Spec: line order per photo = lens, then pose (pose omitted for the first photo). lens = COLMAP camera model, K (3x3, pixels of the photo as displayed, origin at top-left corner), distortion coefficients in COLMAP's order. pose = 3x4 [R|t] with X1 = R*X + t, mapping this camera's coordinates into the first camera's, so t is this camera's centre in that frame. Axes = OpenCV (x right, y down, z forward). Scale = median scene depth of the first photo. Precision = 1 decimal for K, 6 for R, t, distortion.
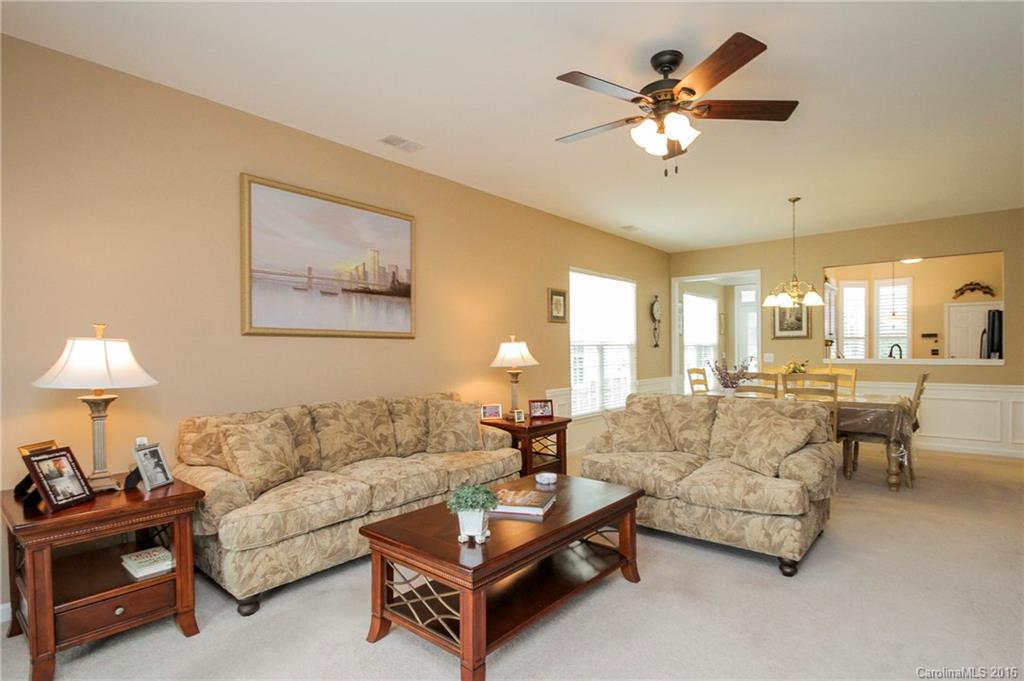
lens RADIAL K [[502.7, 0, 523.9], [0, 502.7, 356.3], [0, 0, 1]] dist [0.001444, -0.011114]
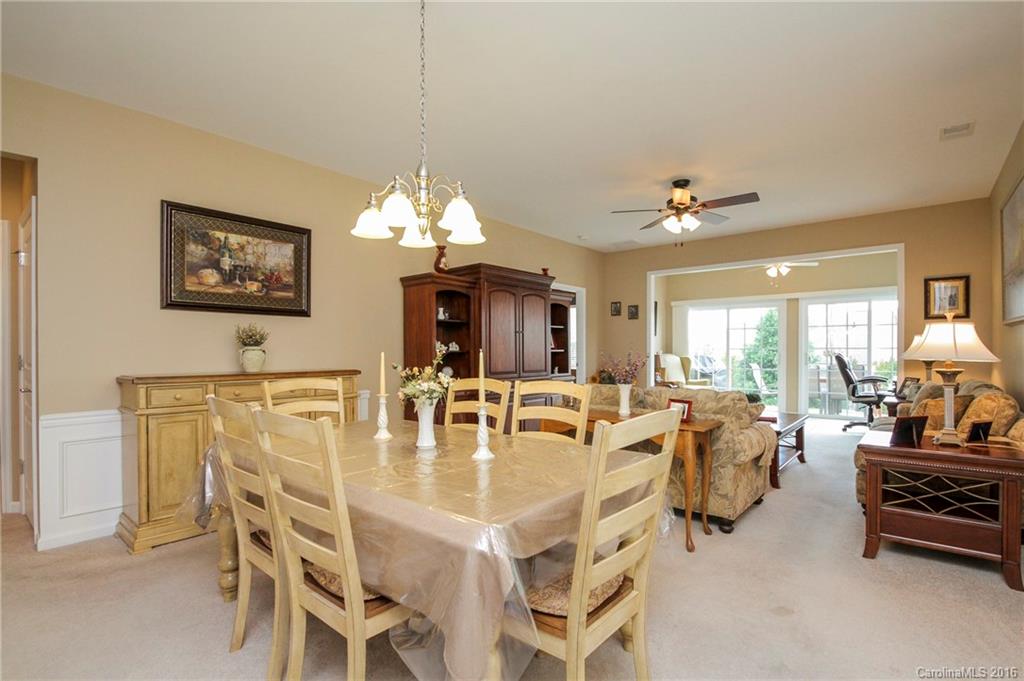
lens RADIAL K [[486.5, 0, 513.6], [0, 486.5, 354.7], [0, 0, 1]] dist [0.000762, -0.000025]
pose [[-0.999921, 0.012083, 0.003410, 0.618312], [0.012162, 0.999640, 0.023933, -0.011300], [-0.003119, 0.023973, -0.999708, 1.879441]]
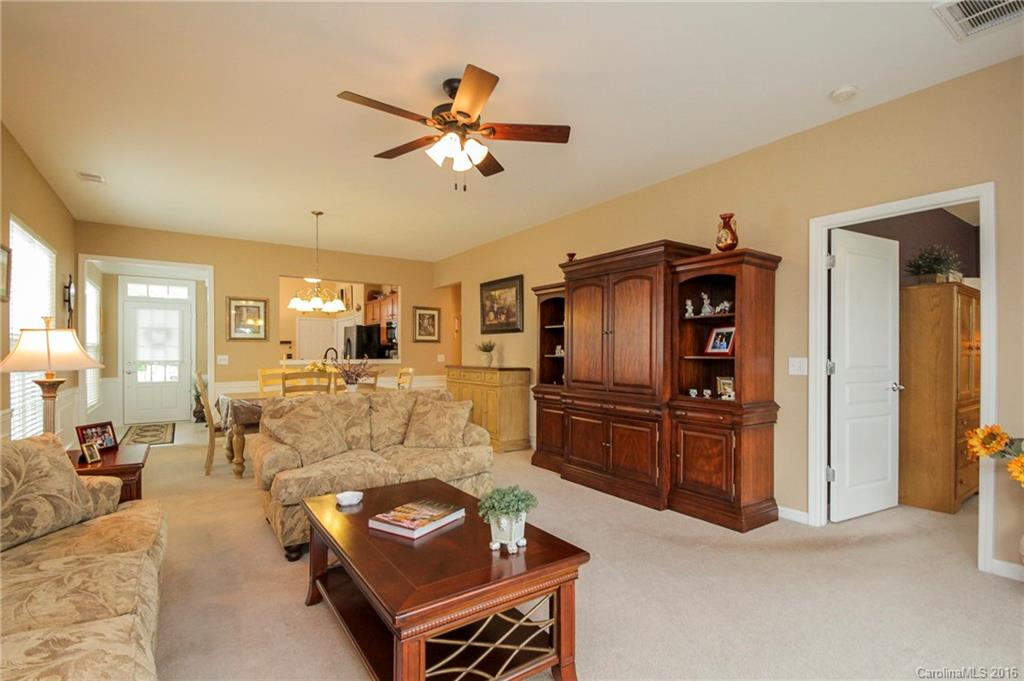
lens RADIAL K [[496.5, 0, 517.3], [0, 496.5, 353.5], [0, 0, 1]] dist [0.000002, -0.000976]
pose [[0.272783, 0.007903, 0.962043, -0.506543], [0.011111, 0.999874, -0.011364, 0.014091], [-0.962011, 0.013789, 0.272661, 0.389532]]
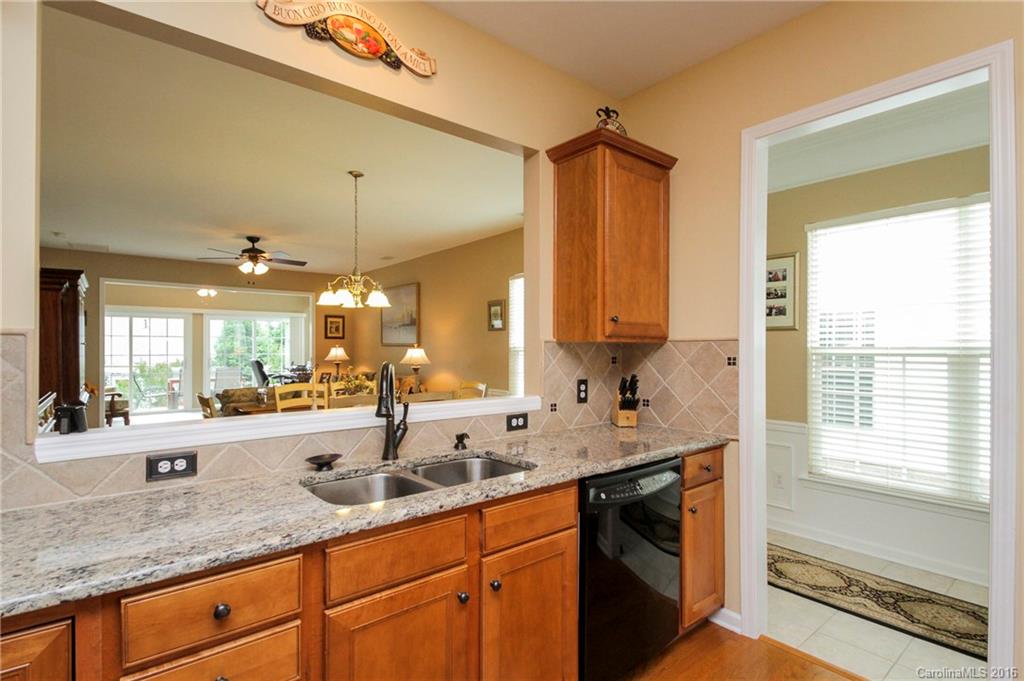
lens RADIAL K [[491.3, 0, 522.4], [0, 491.3, 344.9], [0, 0, 1]] dist [-0.003919, -0.001448]
pose [[-0.163510, 0.001365, -0.986541, 1.697362], [-0.013592, 0.999901, 0.003636, -0.057517], [0.986448, 0.014003, -0.163475, 1.846276]]
